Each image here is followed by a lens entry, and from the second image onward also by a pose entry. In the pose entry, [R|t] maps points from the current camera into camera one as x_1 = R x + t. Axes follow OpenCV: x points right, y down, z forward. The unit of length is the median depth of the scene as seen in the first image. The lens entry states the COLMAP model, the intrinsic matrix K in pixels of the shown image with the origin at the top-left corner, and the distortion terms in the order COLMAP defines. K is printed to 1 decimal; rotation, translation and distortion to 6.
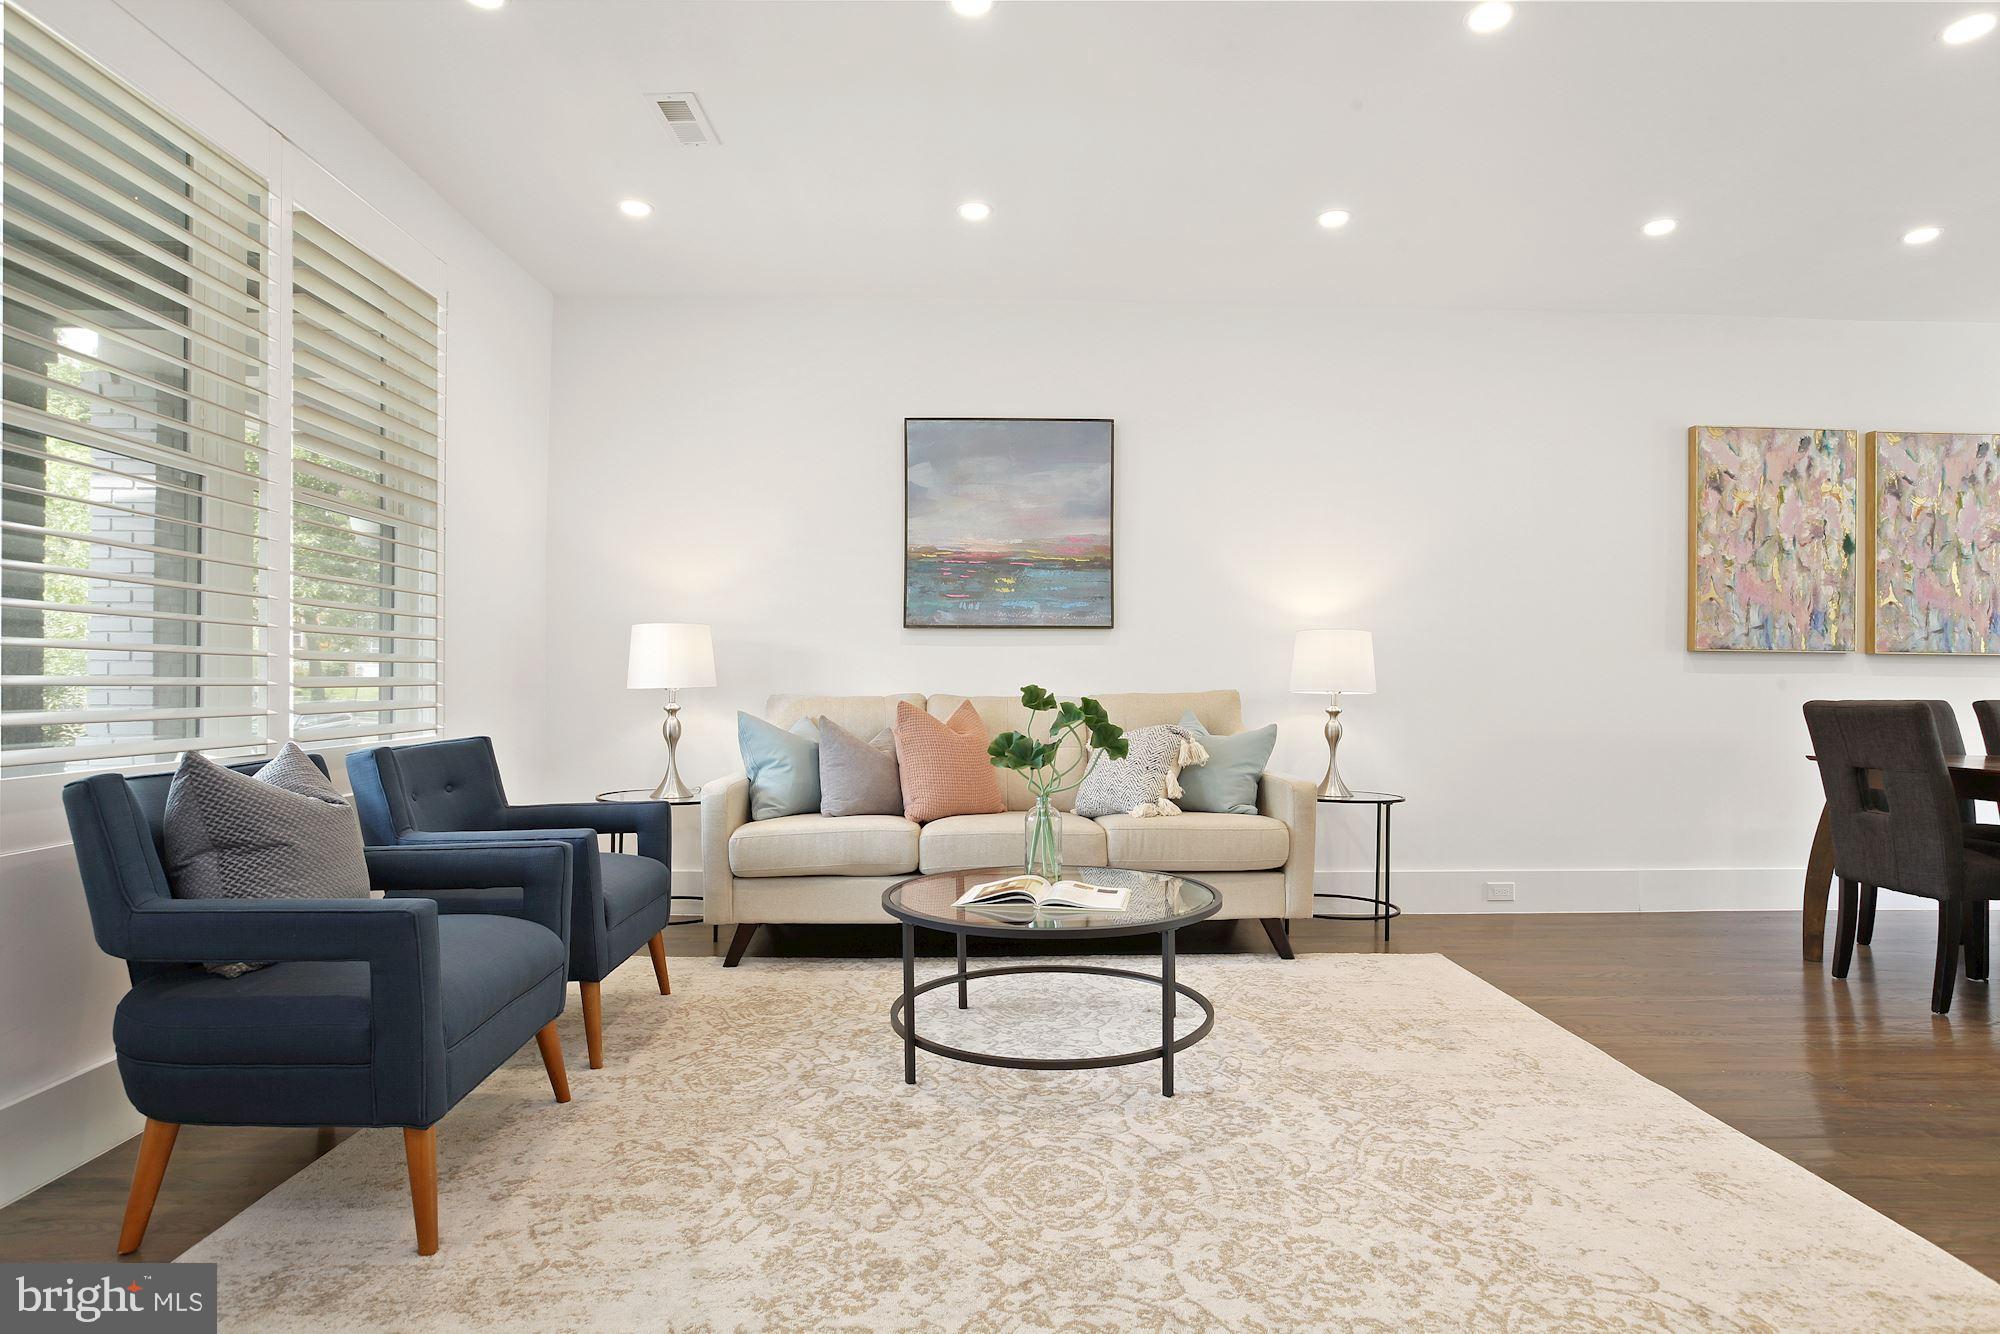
lens RADIAL K [[1048.9, 0, 985.7], [0, 1048.9, 666.6], [0, 0, 1]] dist [-0.036421, 0.015579]
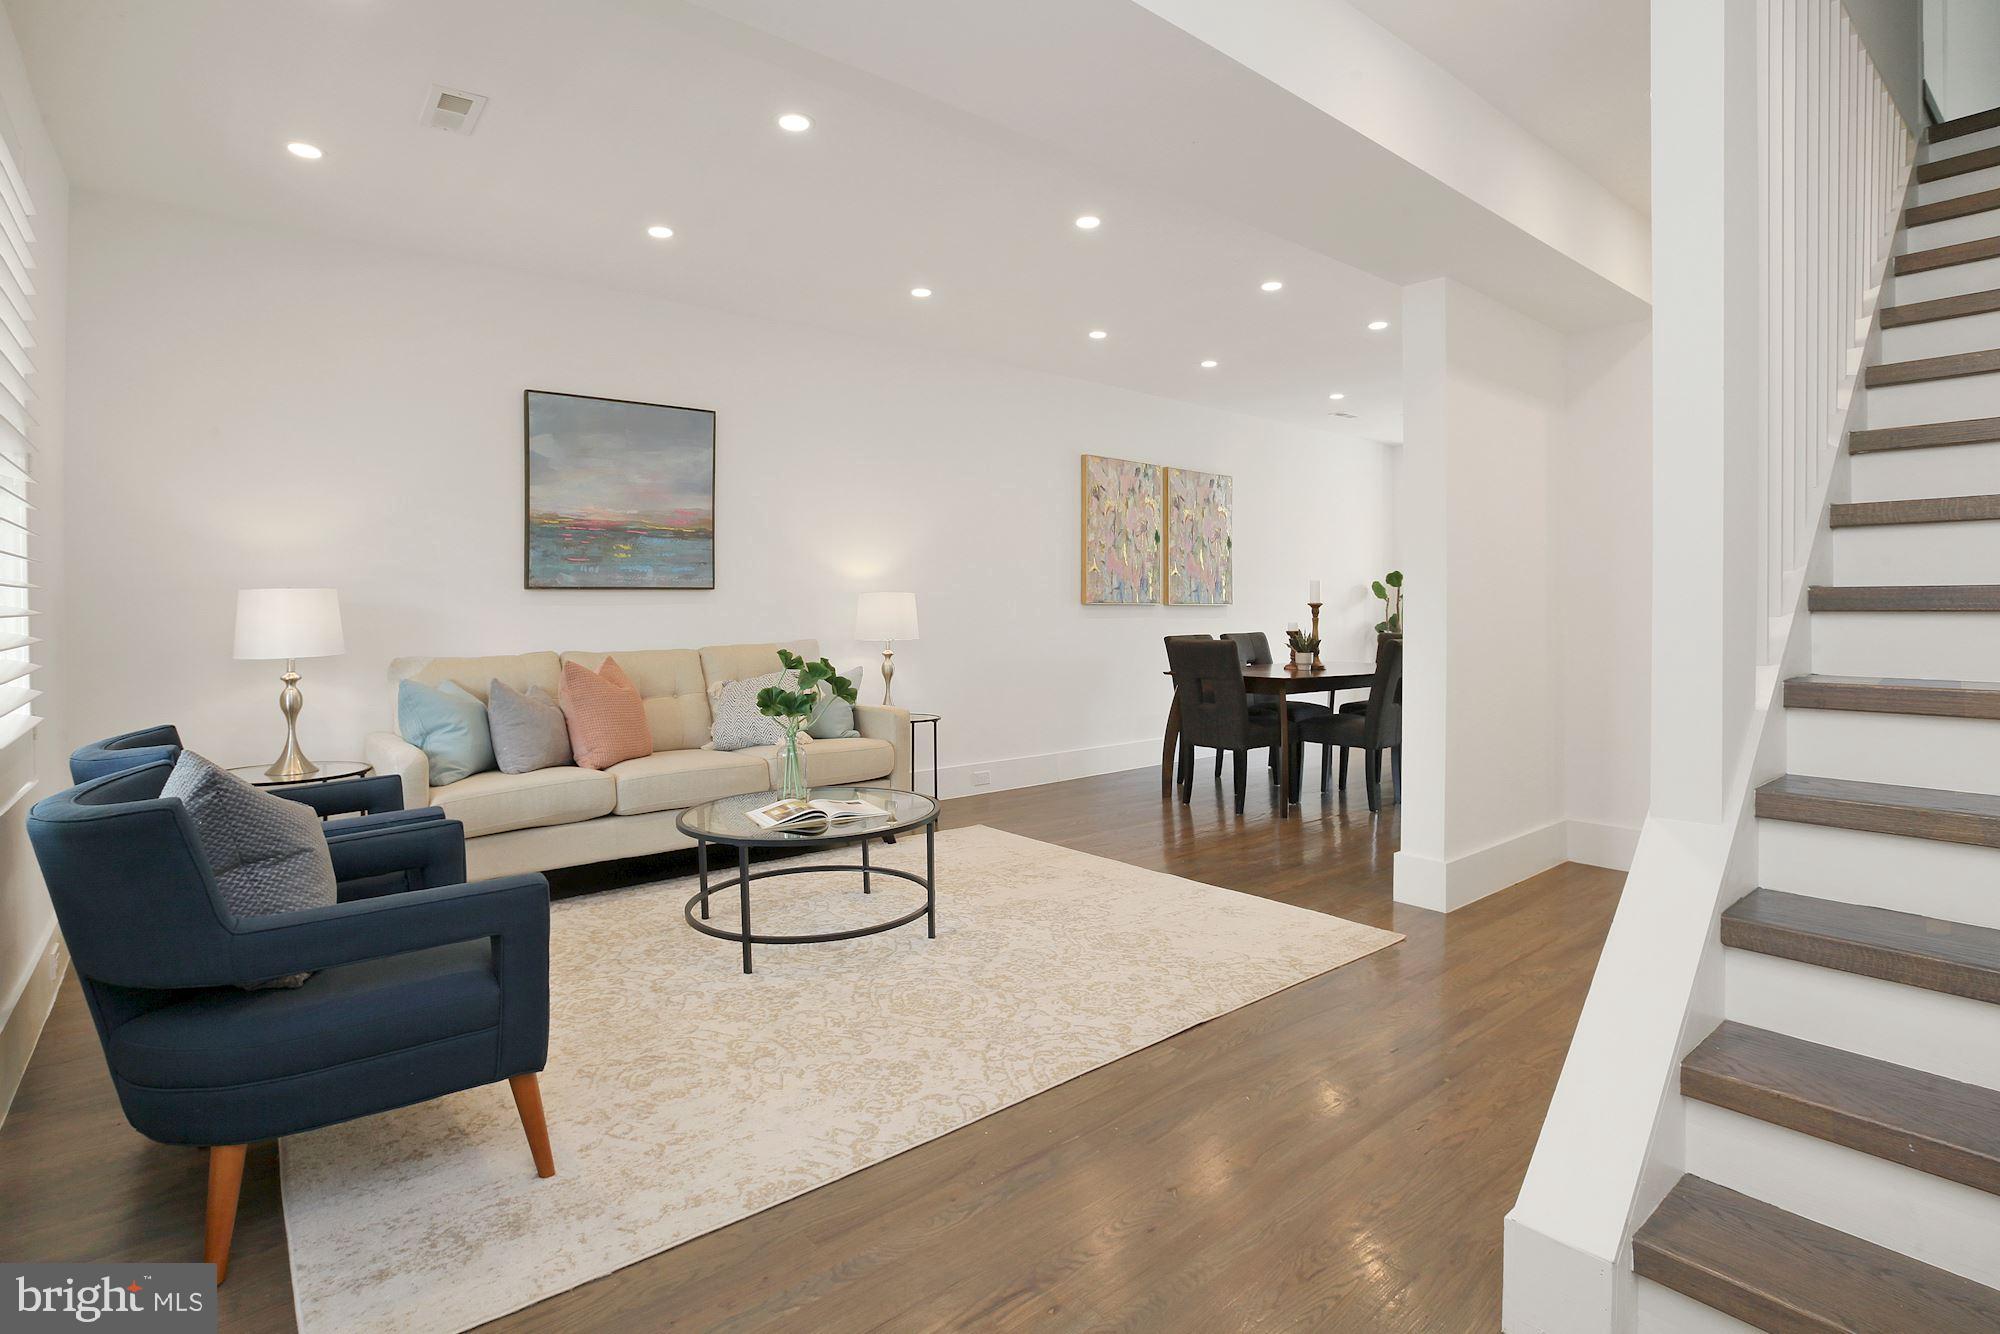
lens RADIAL K [[969.8, 0, 1006.1], [0, 969.8, 604.8], [0, 0, 1]] dist [-0.041209, 0.001920]
pose [[0.793503, -0.008171, 0.608512, -0.337055], [0.002679, 0.999947, 0.009933, -0.035564], [-0.608561, -0.006252, 0.793483, -0.067133]]
